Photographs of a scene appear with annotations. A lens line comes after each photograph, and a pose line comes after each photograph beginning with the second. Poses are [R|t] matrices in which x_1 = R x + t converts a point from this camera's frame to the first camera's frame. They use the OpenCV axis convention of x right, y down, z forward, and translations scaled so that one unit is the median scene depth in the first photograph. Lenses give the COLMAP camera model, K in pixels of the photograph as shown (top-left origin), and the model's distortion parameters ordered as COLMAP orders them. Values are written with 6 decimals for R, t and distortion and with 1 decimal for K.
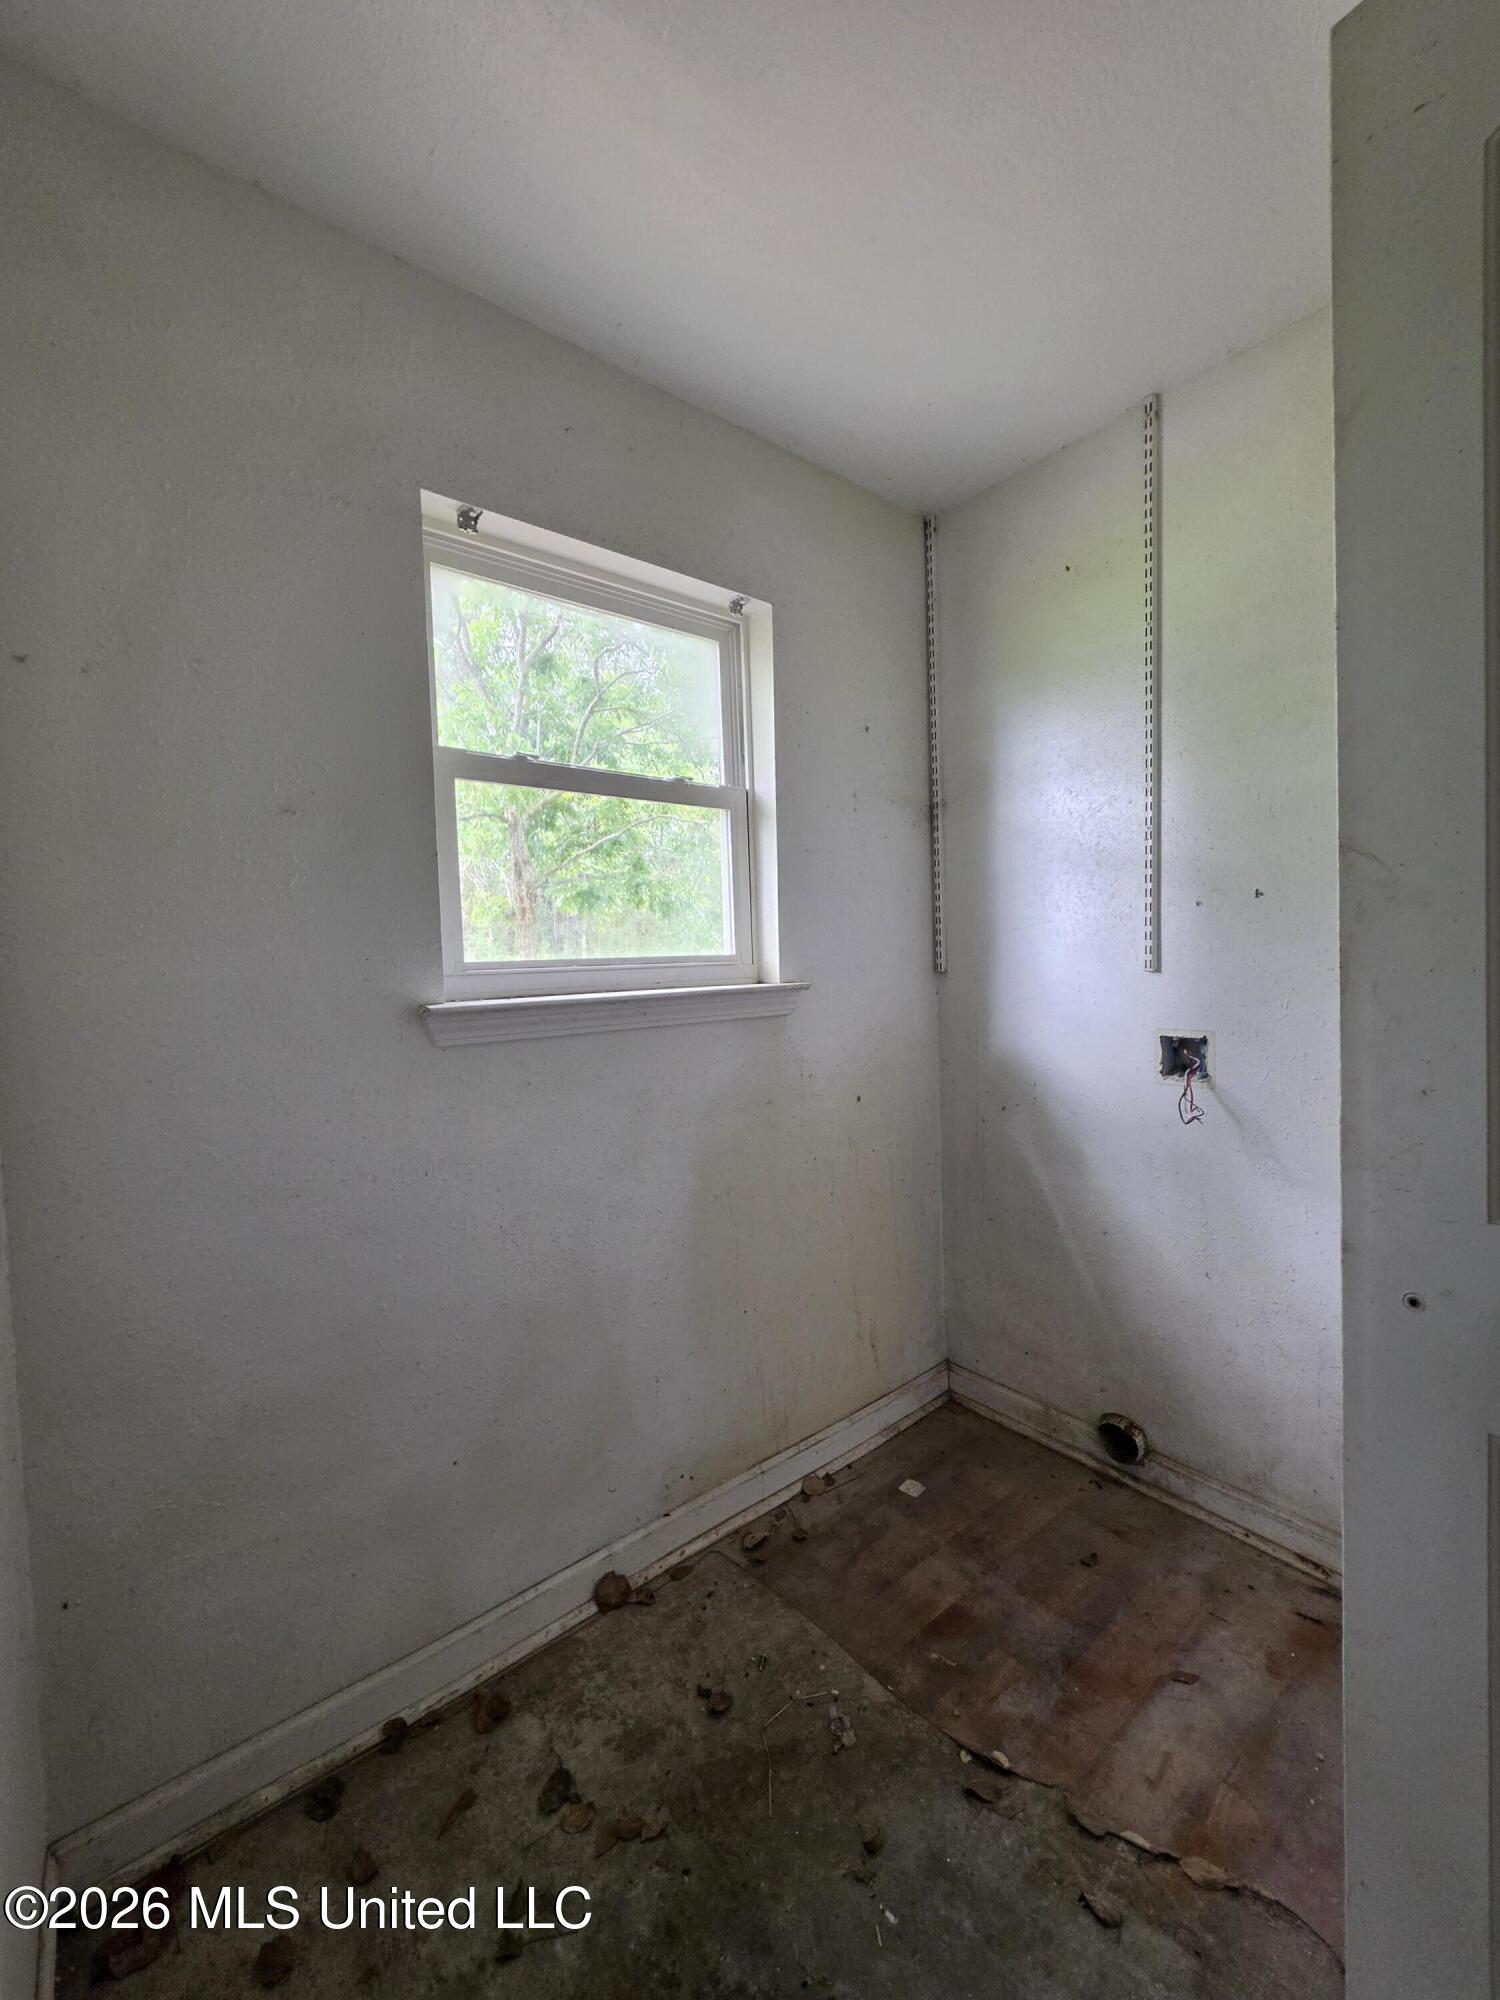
lens RADIAL K [[807.1, 0, 753.9], [0, 807.1, 986.9], [0, 0, 1]] dist [0.000956, -0.000635]
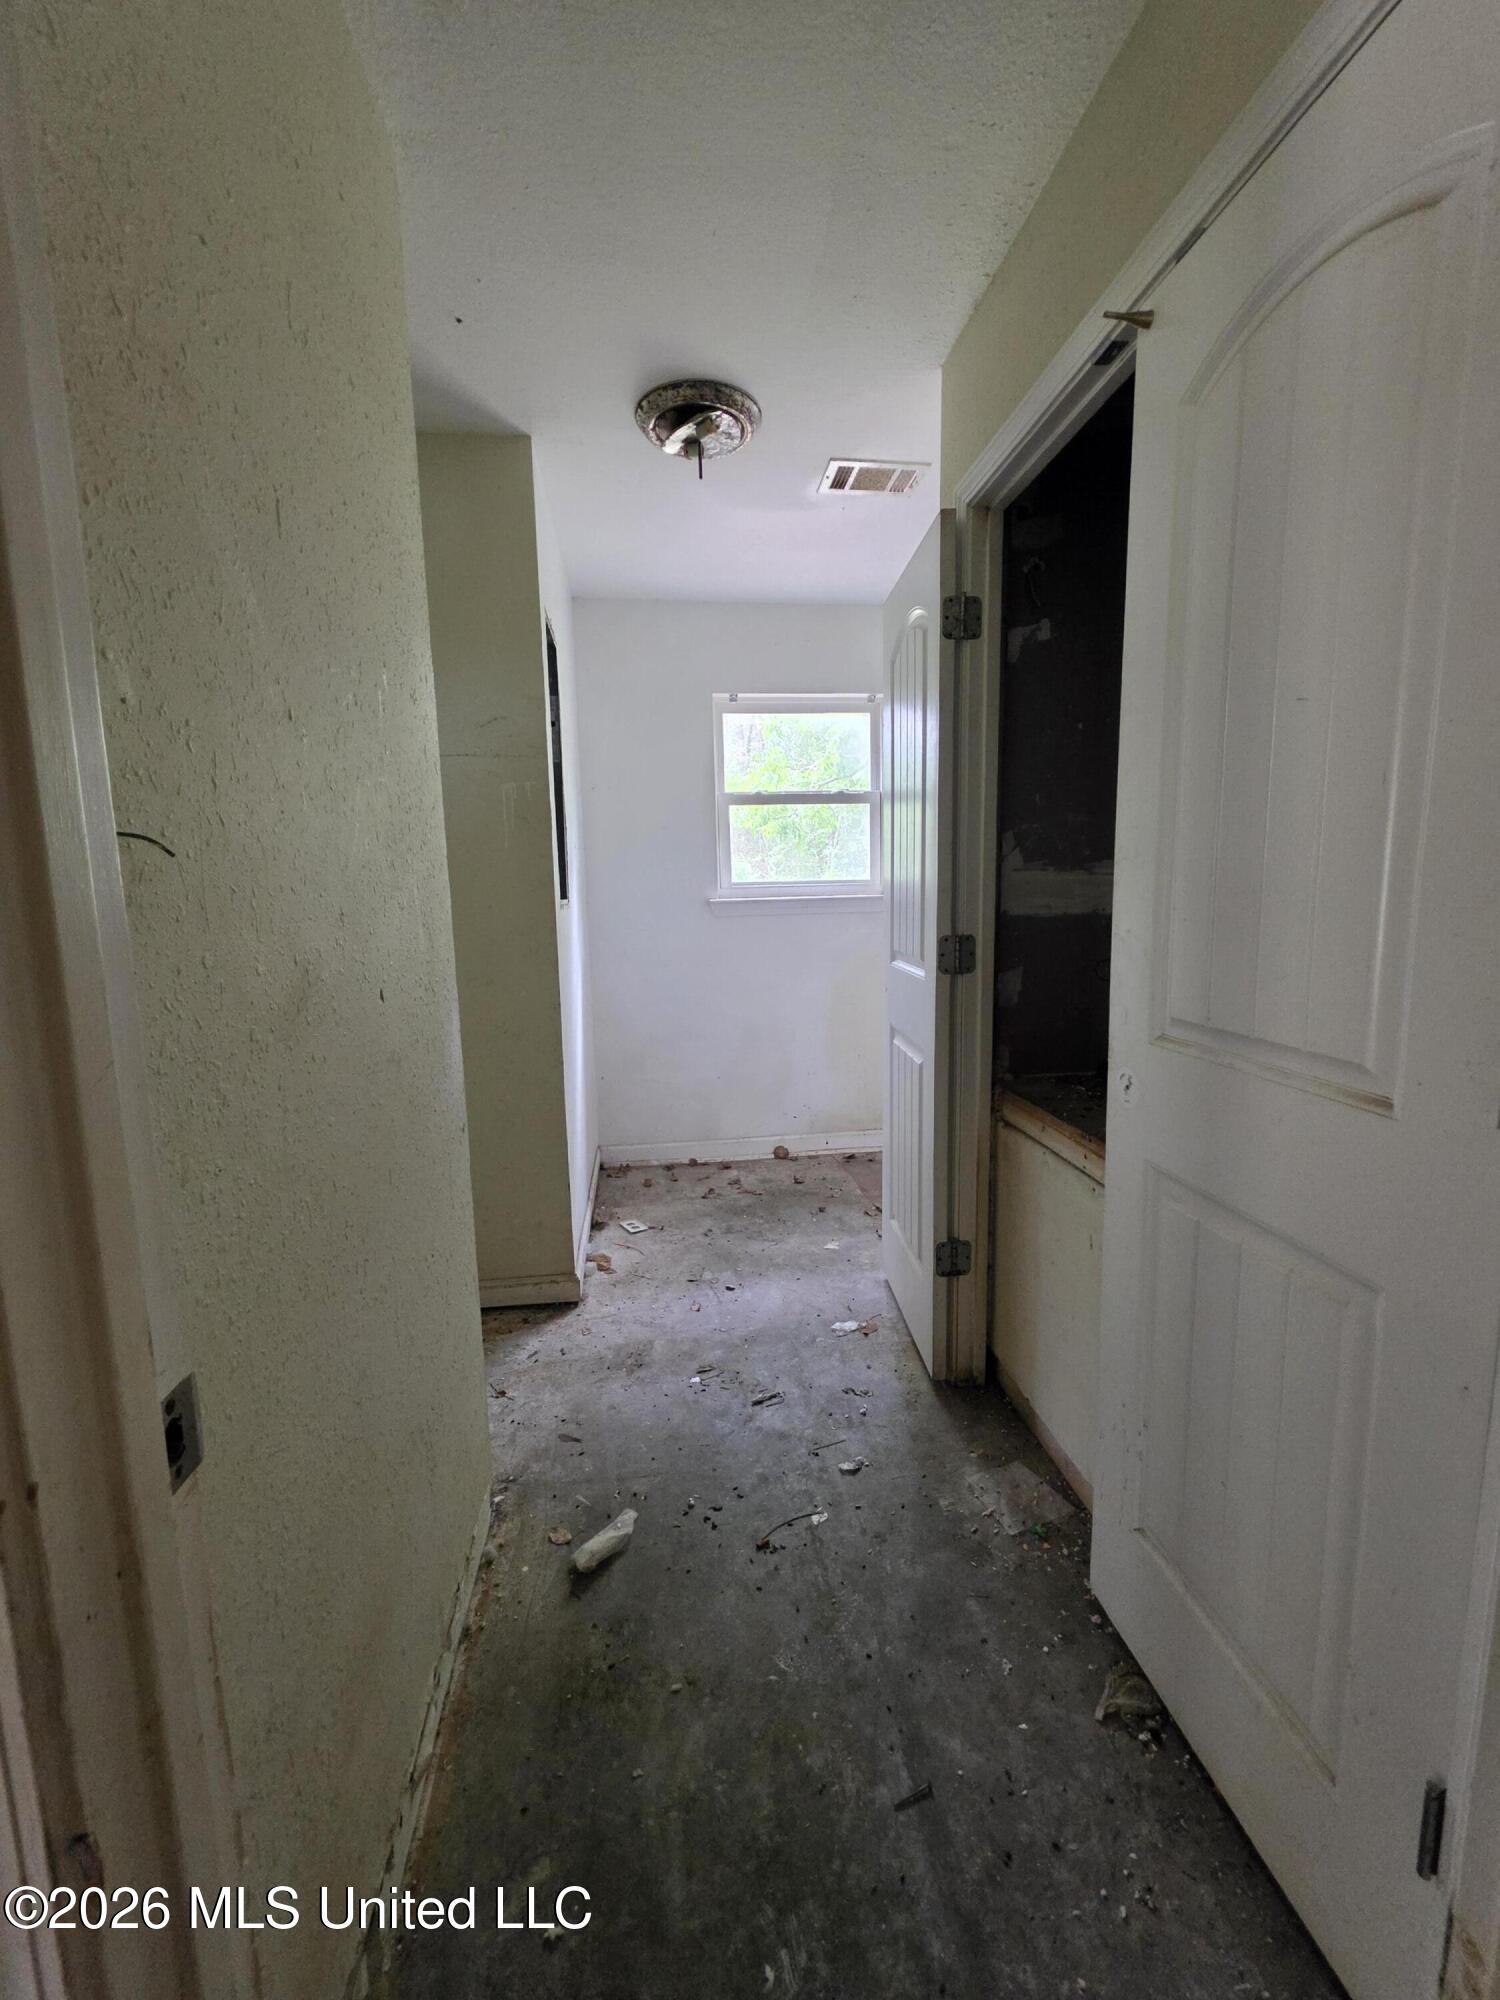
lens RADIAL K [[807.1, 0, 755.8], [0, 807.1, 997.3], [0, 0, 1]] dist [0.000956, -0.000635]
pose [[0.844033, 0.091043, -0.528507, 1.035051], [-0.026928, 0.991436, 0.127785, -0.000539], [0.535615, -0.093623, 0.839257, -1.044692]]
